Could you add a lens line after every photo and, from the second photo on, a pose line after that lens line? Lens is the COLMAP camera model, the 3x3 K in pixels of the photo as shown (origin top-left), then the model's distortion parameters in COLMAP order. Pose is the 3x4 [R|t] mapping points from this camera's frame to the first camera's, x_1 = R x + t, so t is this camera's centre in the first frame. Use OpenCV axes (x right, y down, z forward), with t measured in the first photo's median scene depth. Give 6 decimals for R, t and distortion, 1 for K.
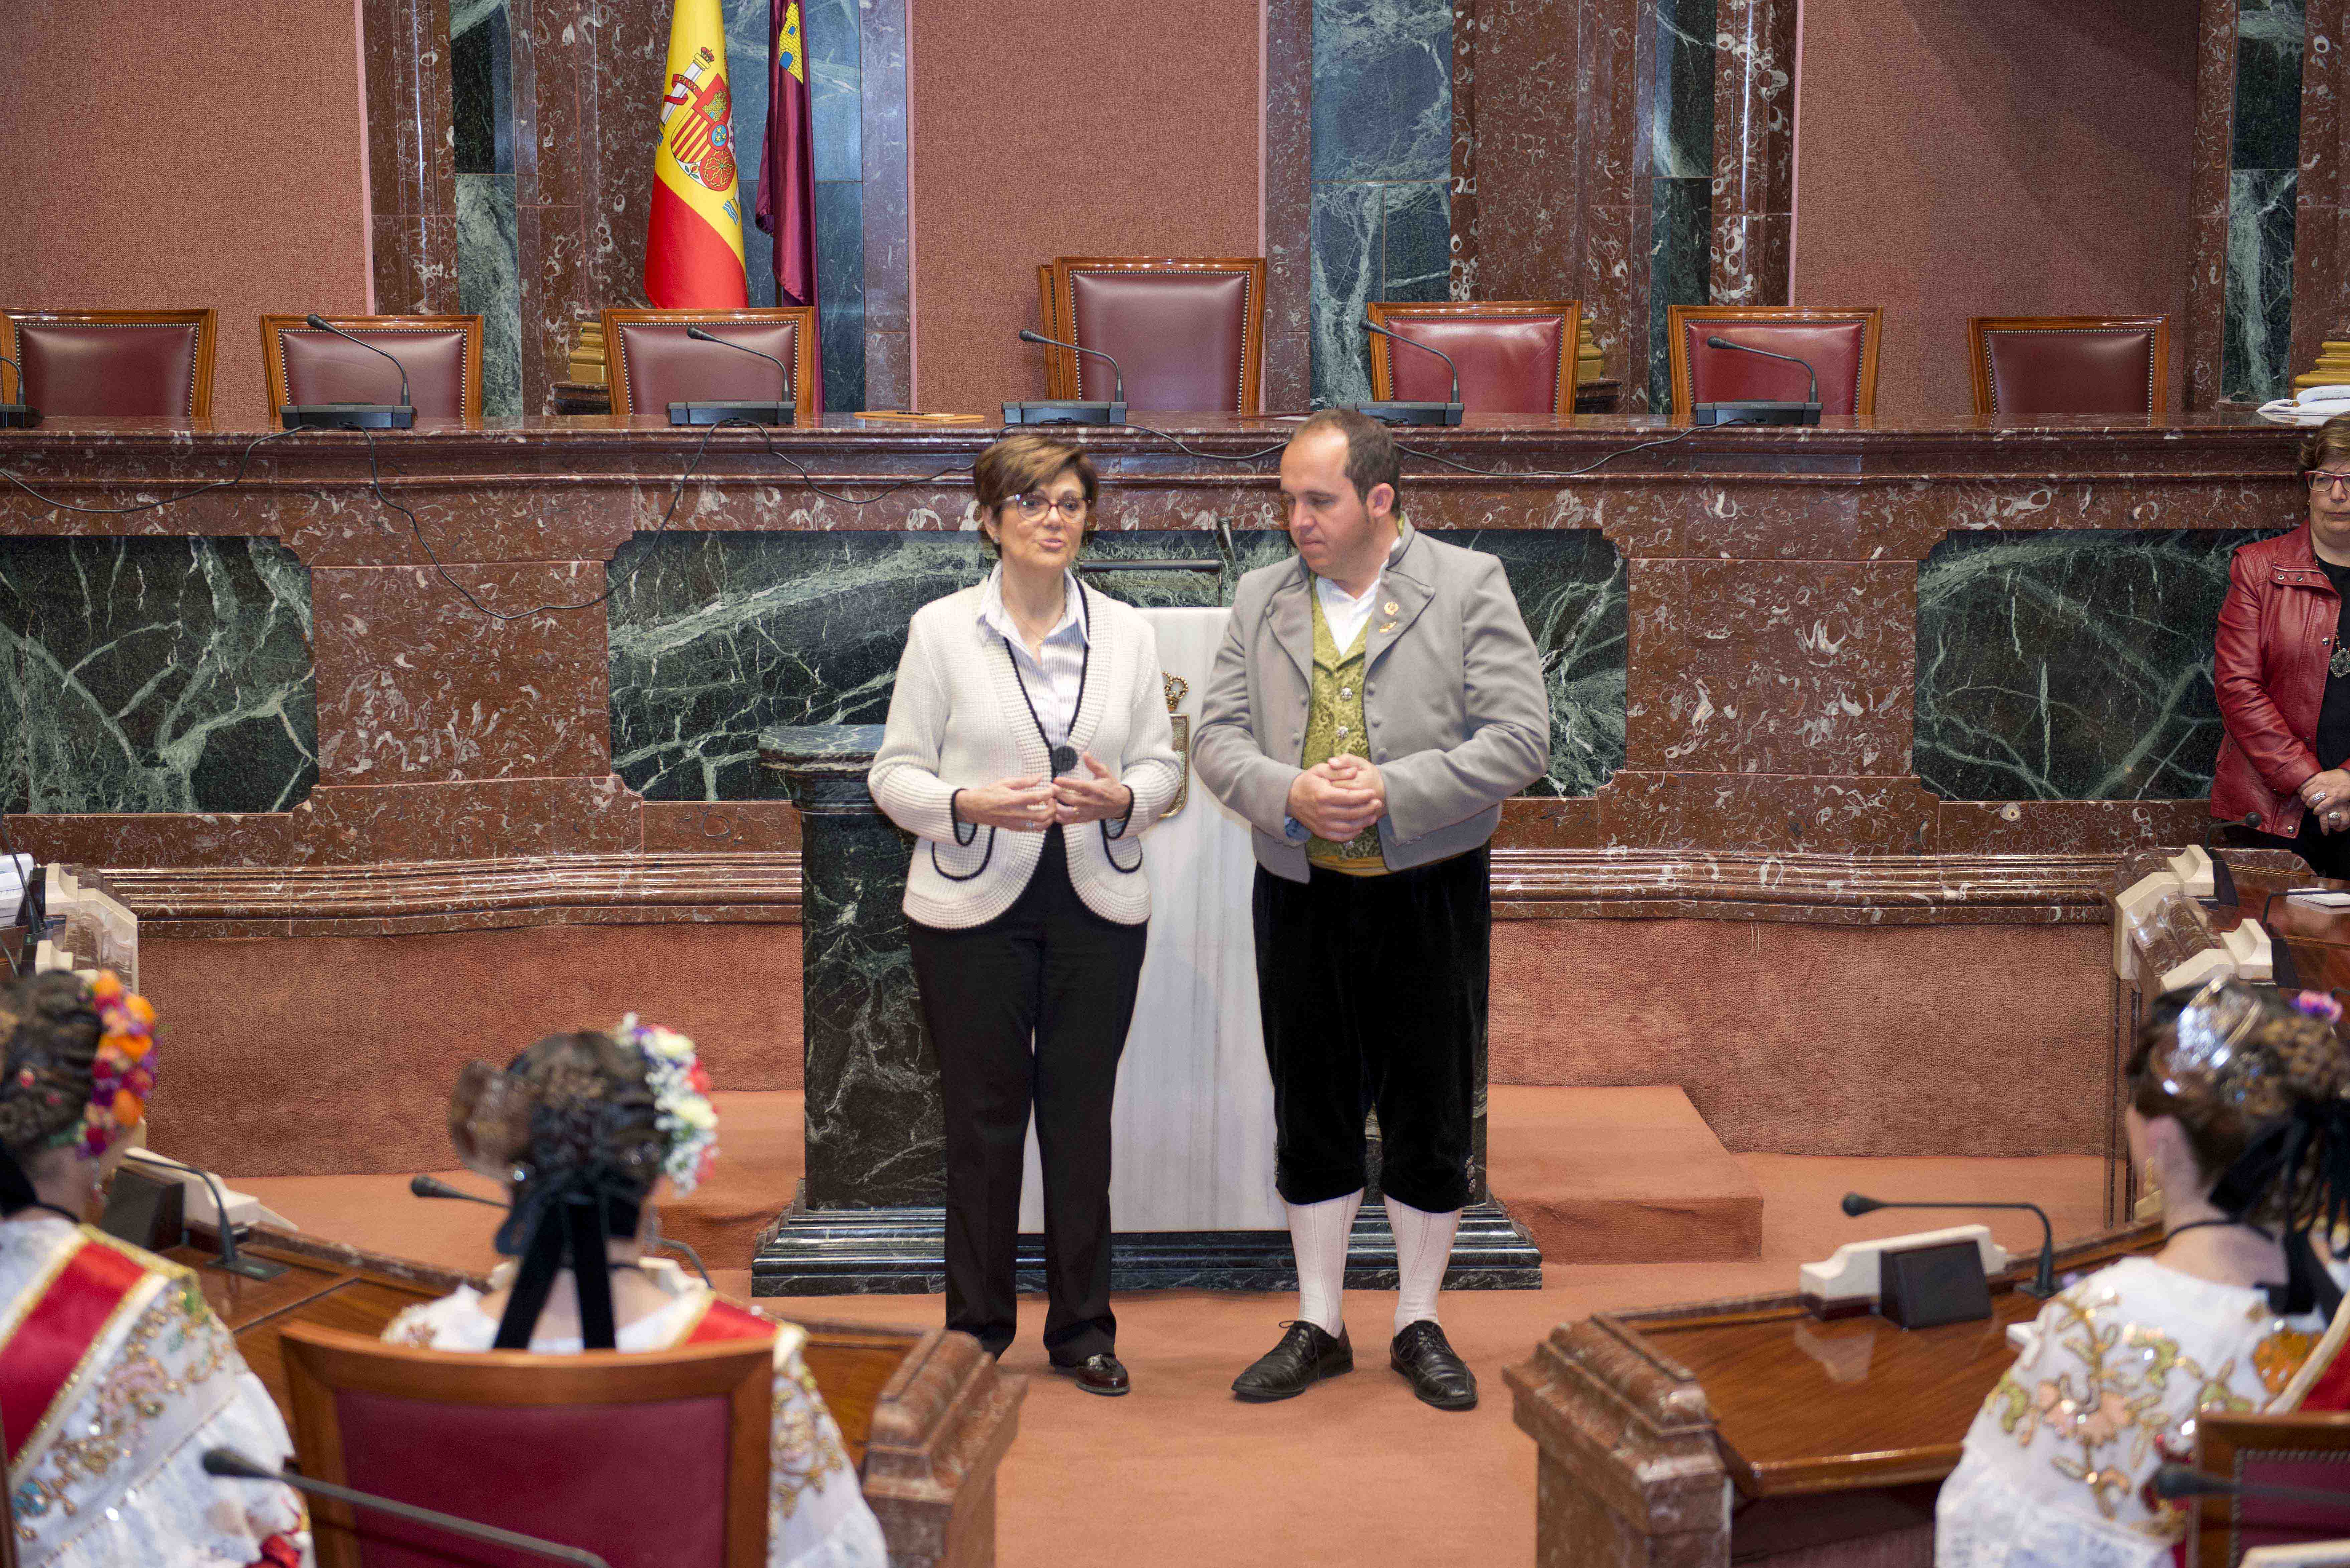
lens RADIAL K [[3936.2, 0, 1175.0], [0, 3936.2, 784.0], [0, 0, 1]] dist [0.165553, -0.186130]
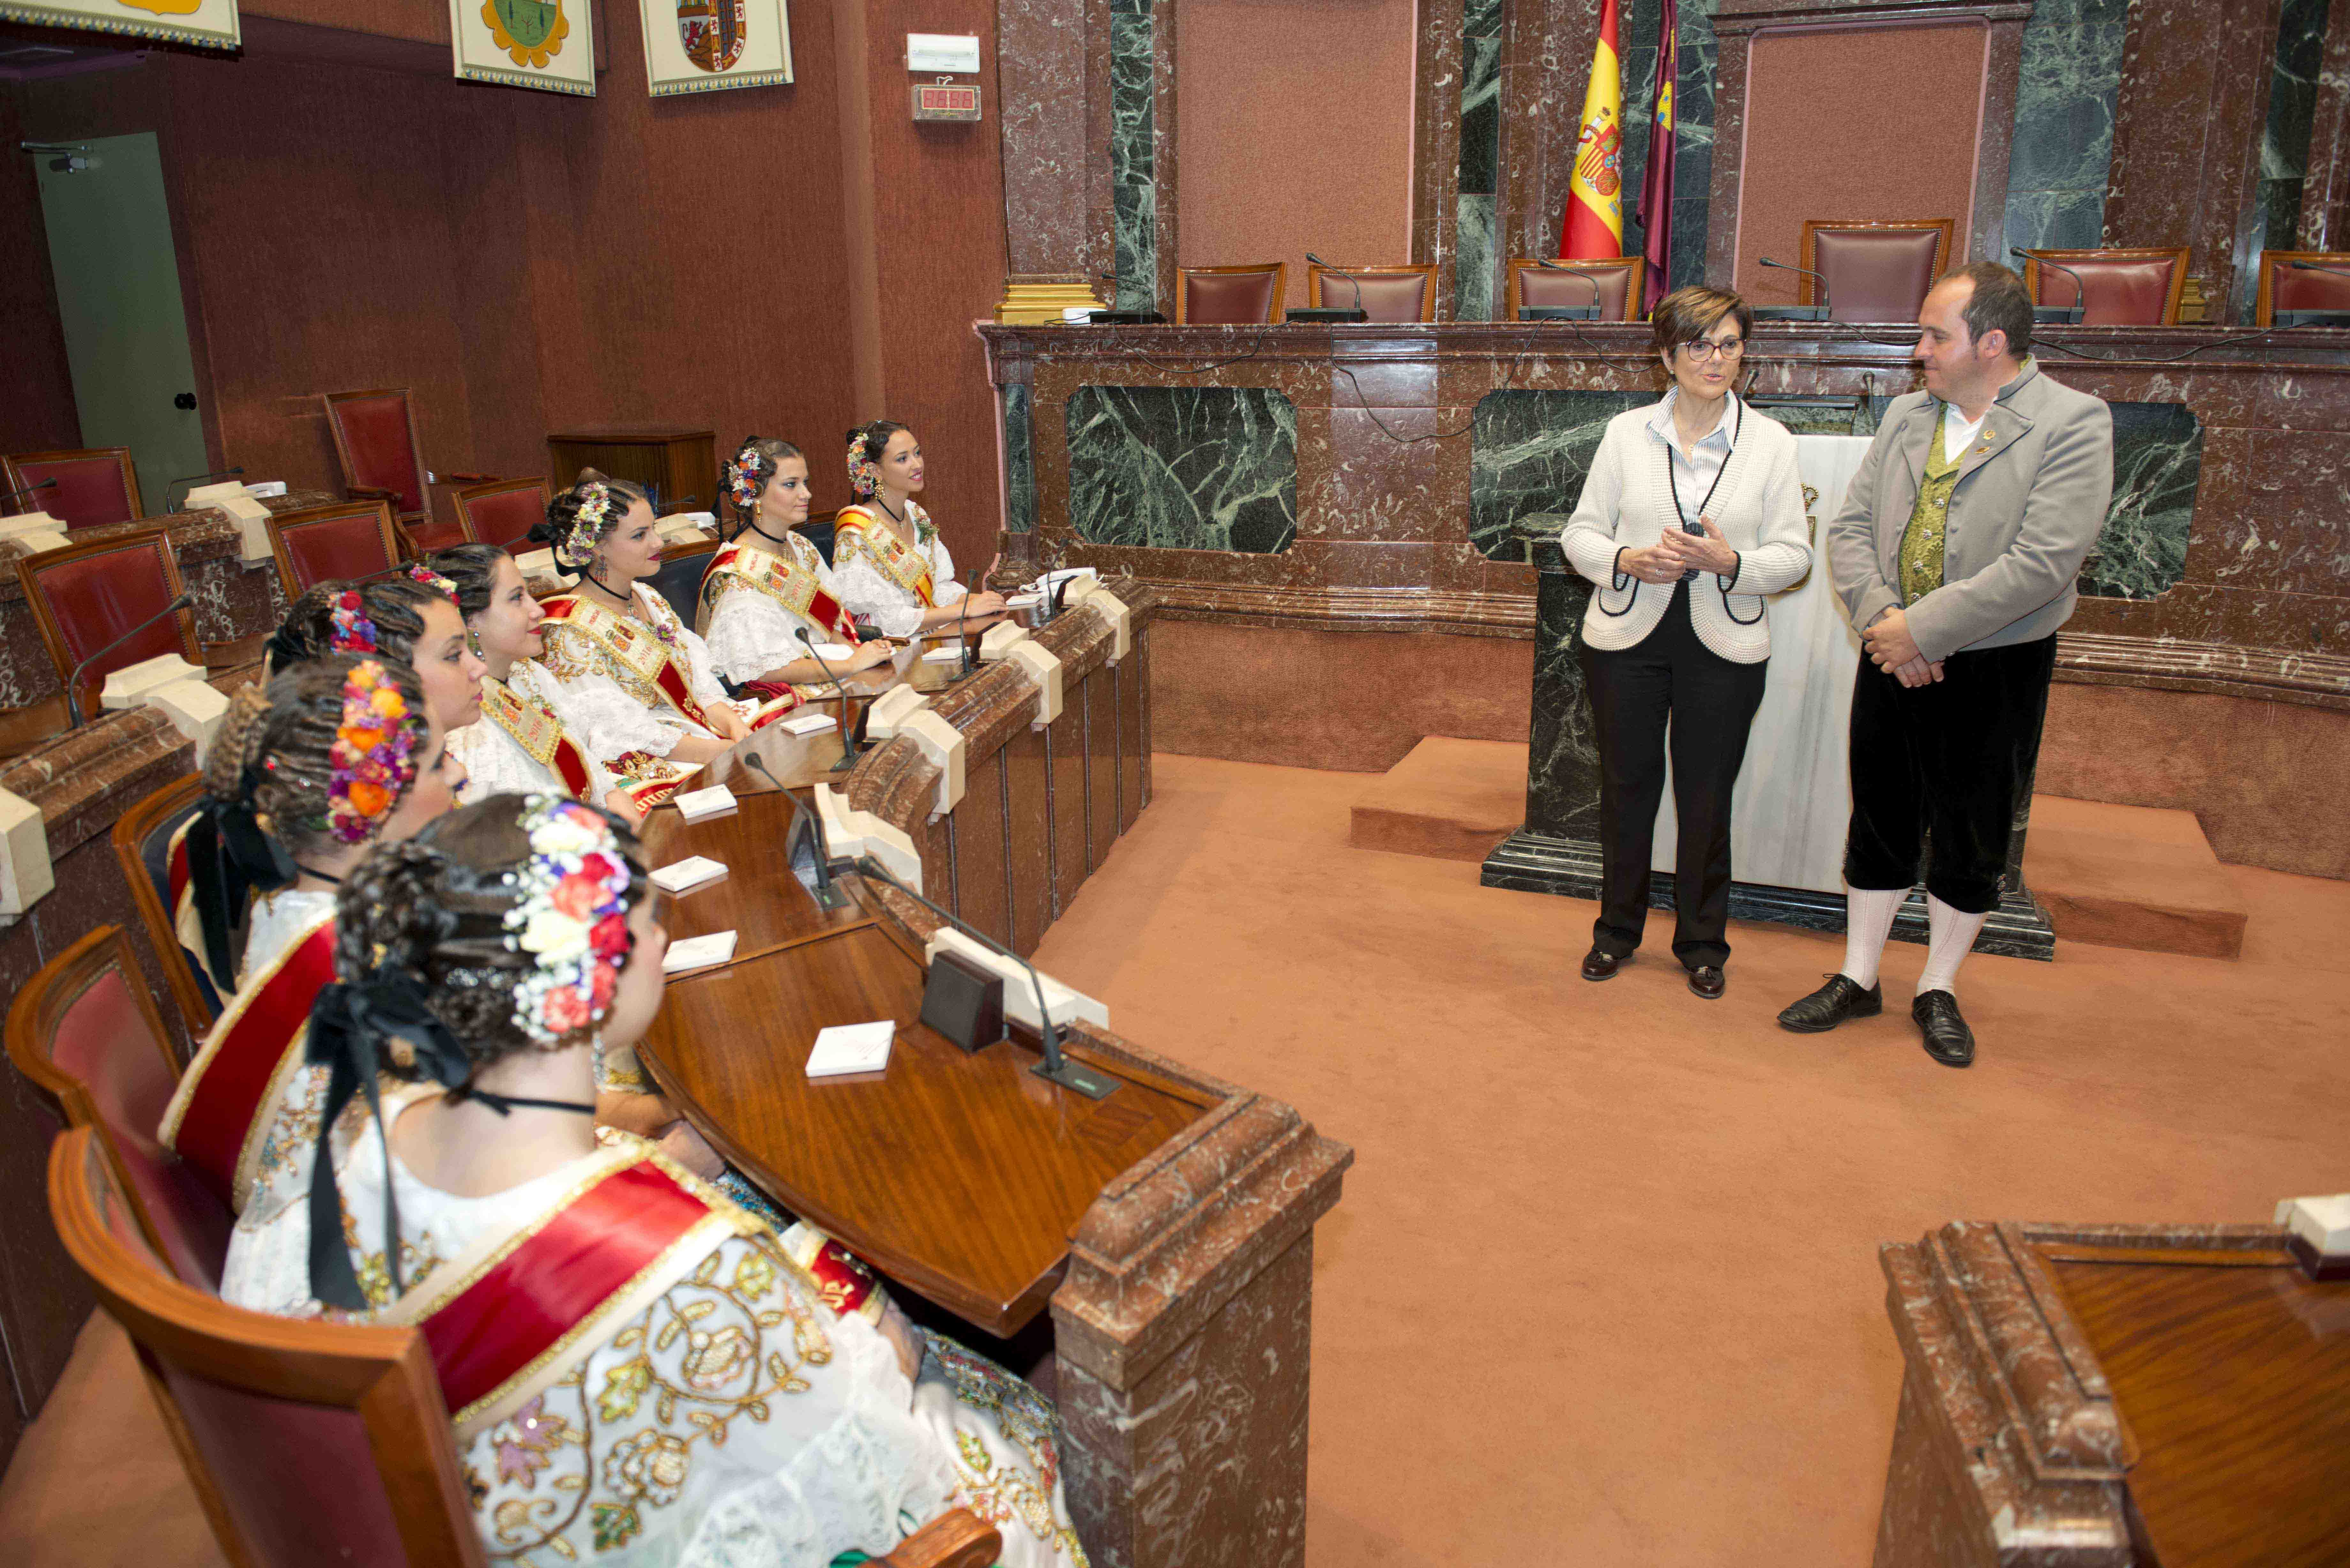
lens RADIAL K [[1602.9, 0, 1175.0], [0, 1602.9, 784.0], [0, 0, 1]] dist [-0.050334, -0.001587]
pose [[0.893571, 0.117752, -0.433203, 0.045832], [-0.056177, 0.986731, 0.152333, 0.002227], [0.445392, -0.111784, 0.888330, 0.351877]]
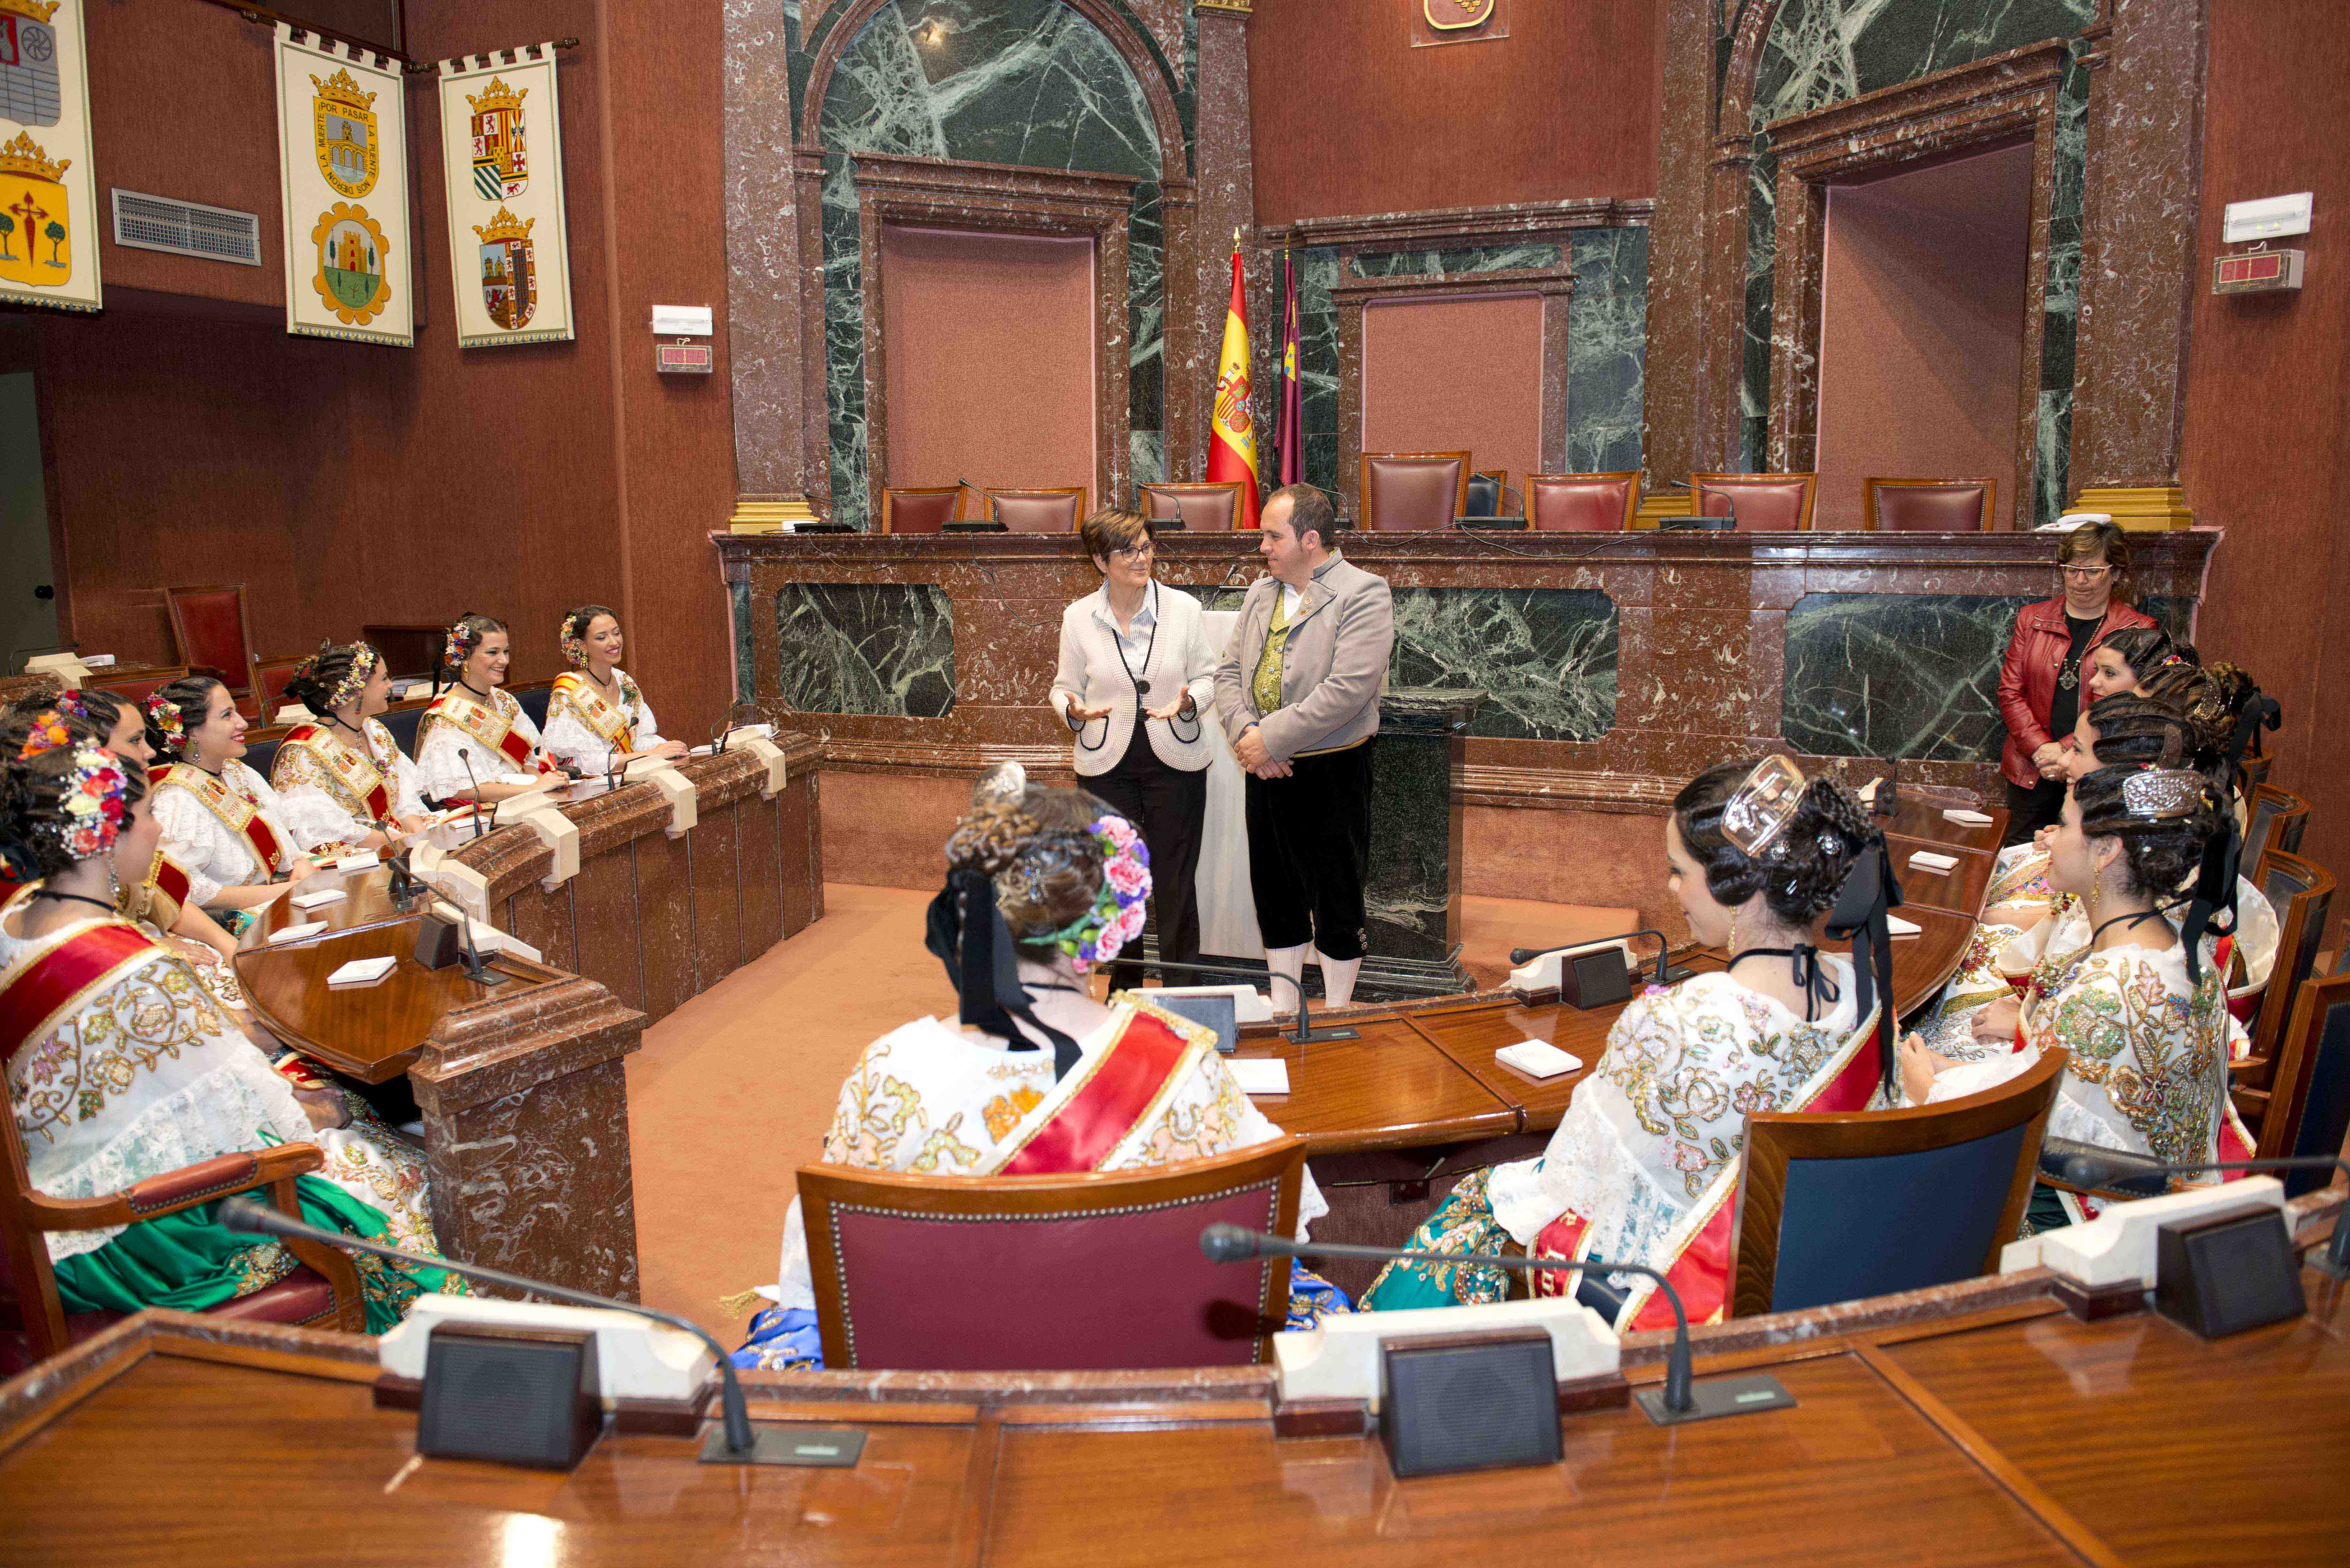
lens RADIAL K [[1602.9, 0, 1175.0], [0, 1602.9, 784.0], [0, 0, 1]] dist [-0.050334, -0.001587]
pose [[0.914714, 0.058231, -0.399885, 0.223534], [-0.054984, 0.998295, 0.019598, 0.018486], [0.400345, 0.004061, 0.916356, 0.273685]]
